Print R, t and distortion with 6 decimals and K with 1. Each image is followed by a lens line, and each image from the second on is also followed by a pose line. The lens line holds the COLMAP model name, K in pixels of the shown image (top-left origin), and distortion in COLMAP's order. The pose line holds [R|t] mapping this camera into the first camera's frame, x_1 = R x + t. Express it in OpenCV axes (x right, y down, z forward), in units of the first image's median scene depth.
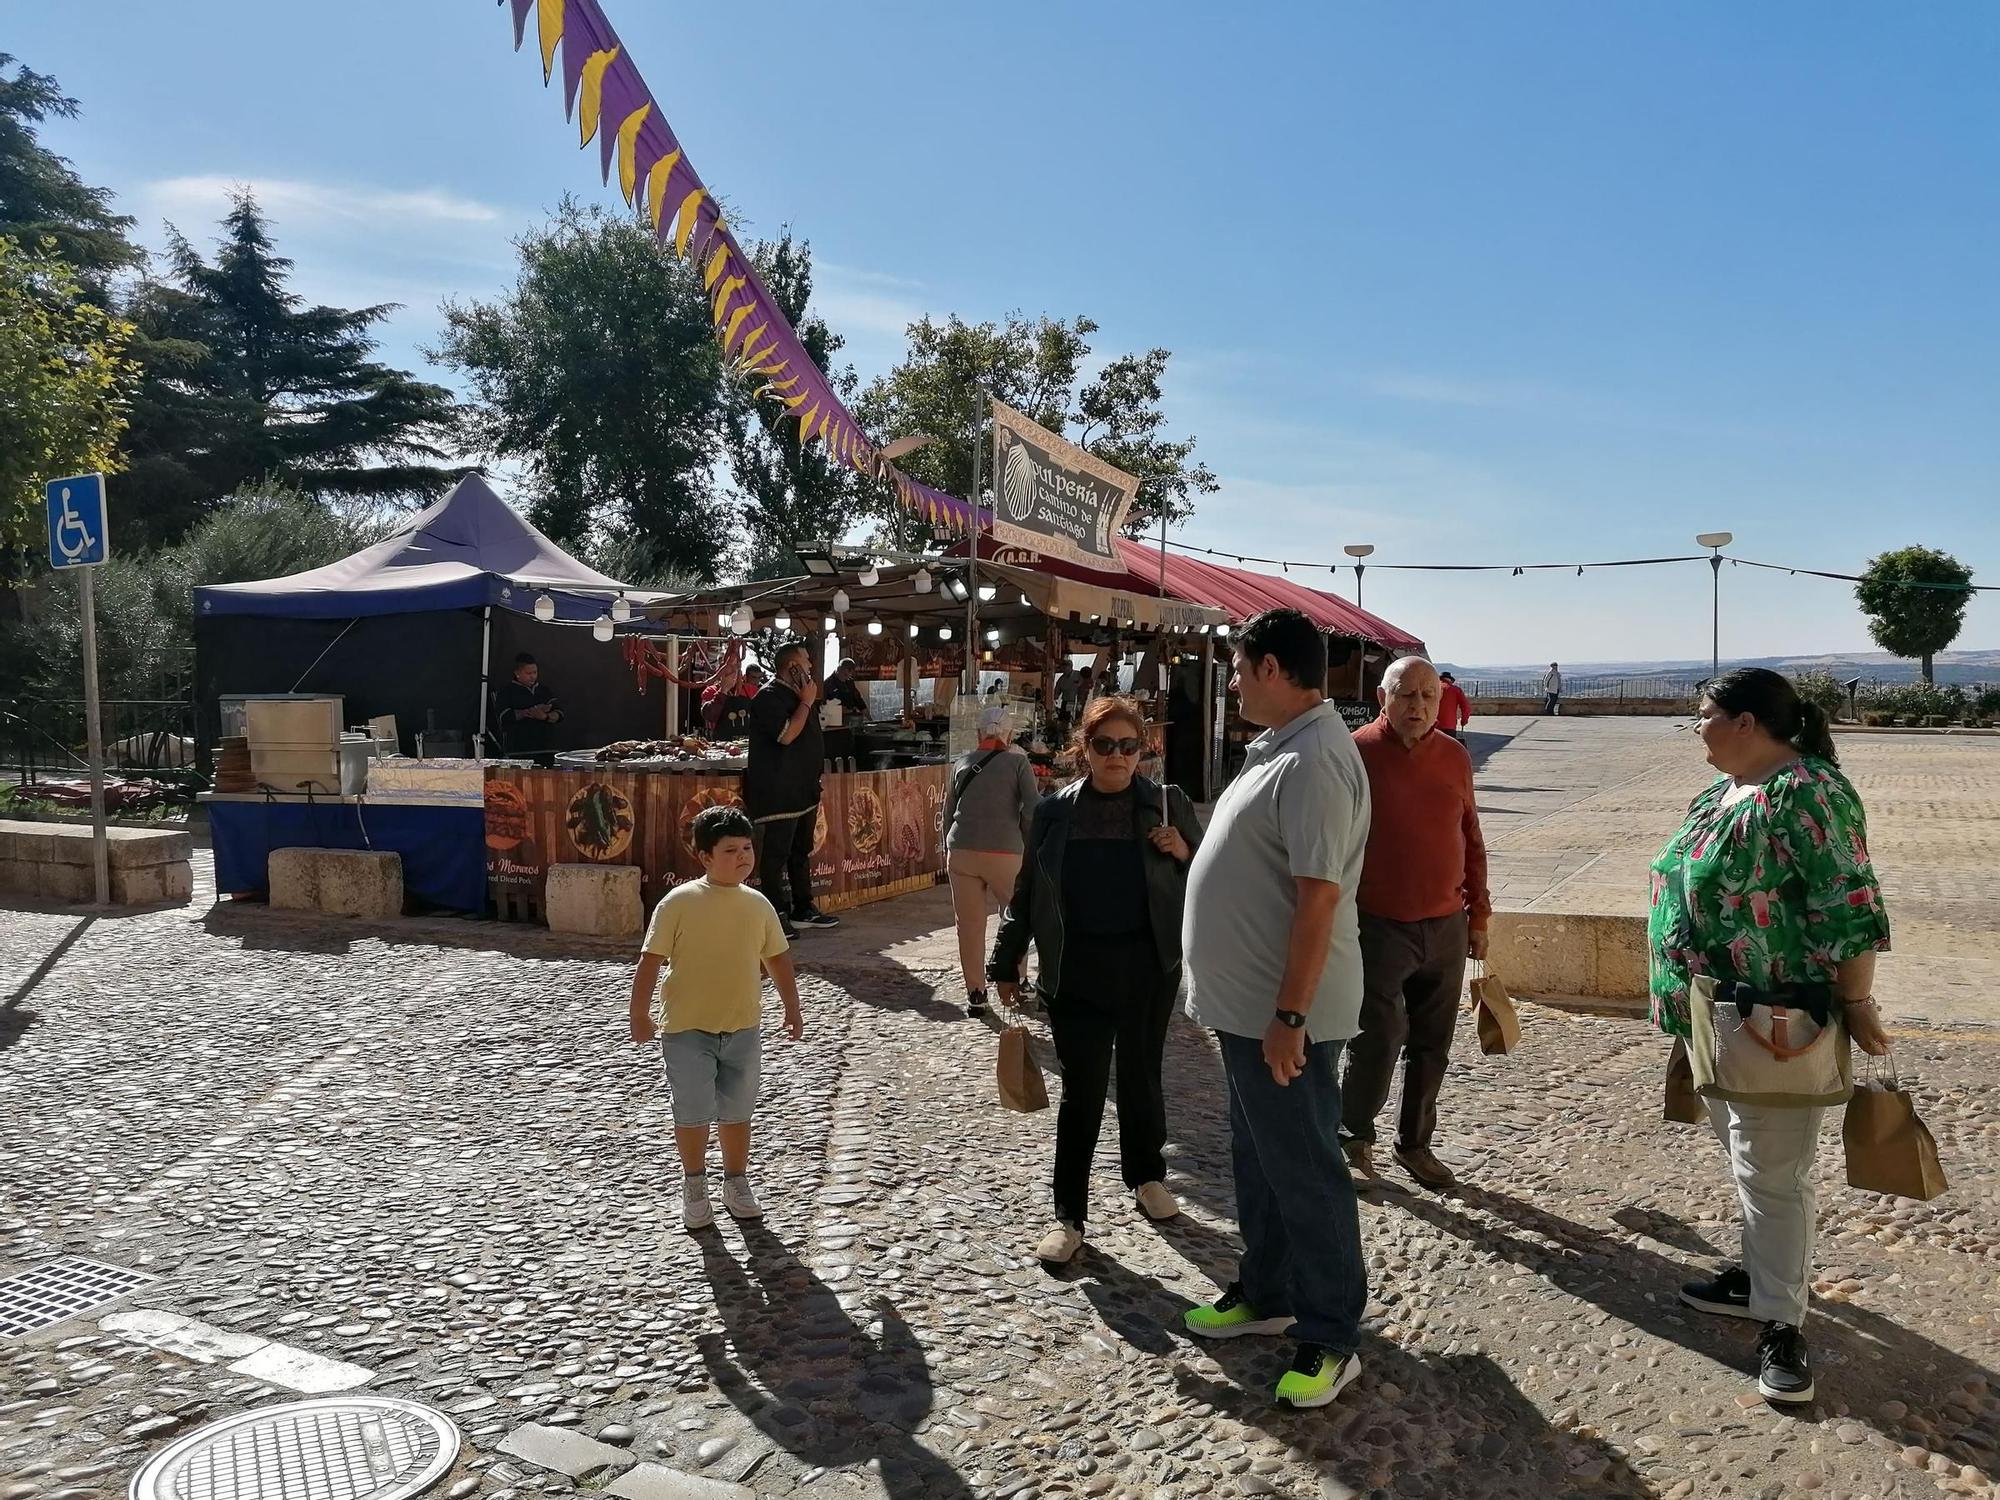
lens RADIAL K [[1478.1, 0, 1009.9], [0, 1478.1, 743.0], [0, 0, 1]] dist [0.067819, -0.090012]
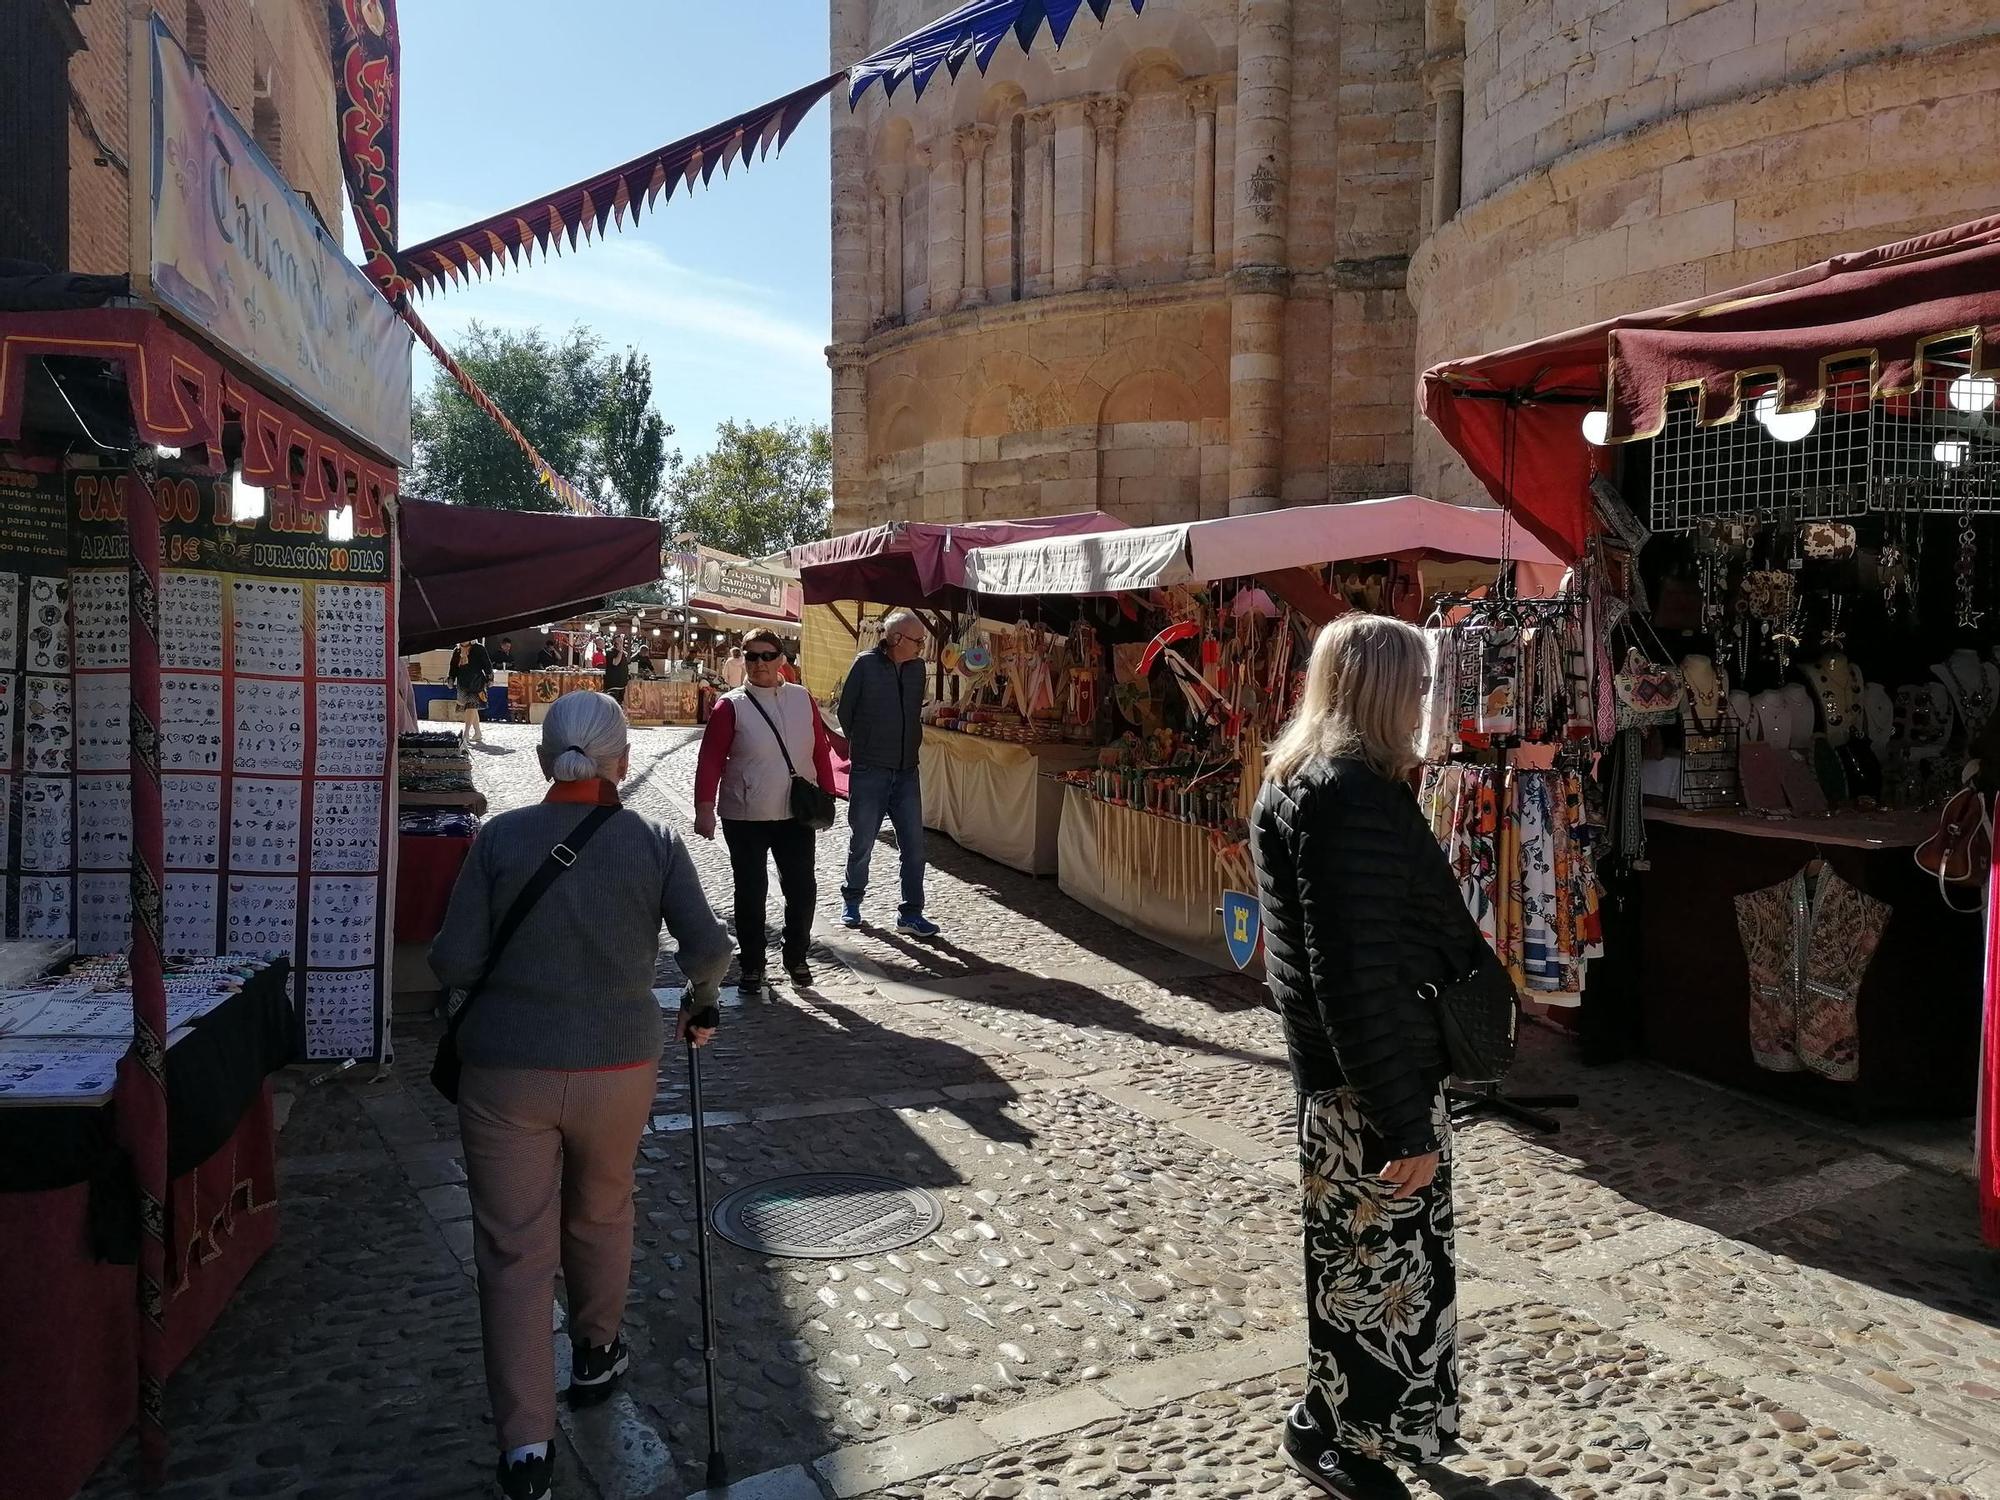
lens RADIAL K [[1512.9, 0, 1013.0], [0, 1512.9, 747.4], [0, 0, 1]] dist [0.075931, -0.080863]
pose [[0.995662, 0.023370, 0.090063, 0.089366], [-0.022778, 0.999712, -0.007594, 0.037149], [-0.090215, 0.005509, 0.995907, -0.489301]]
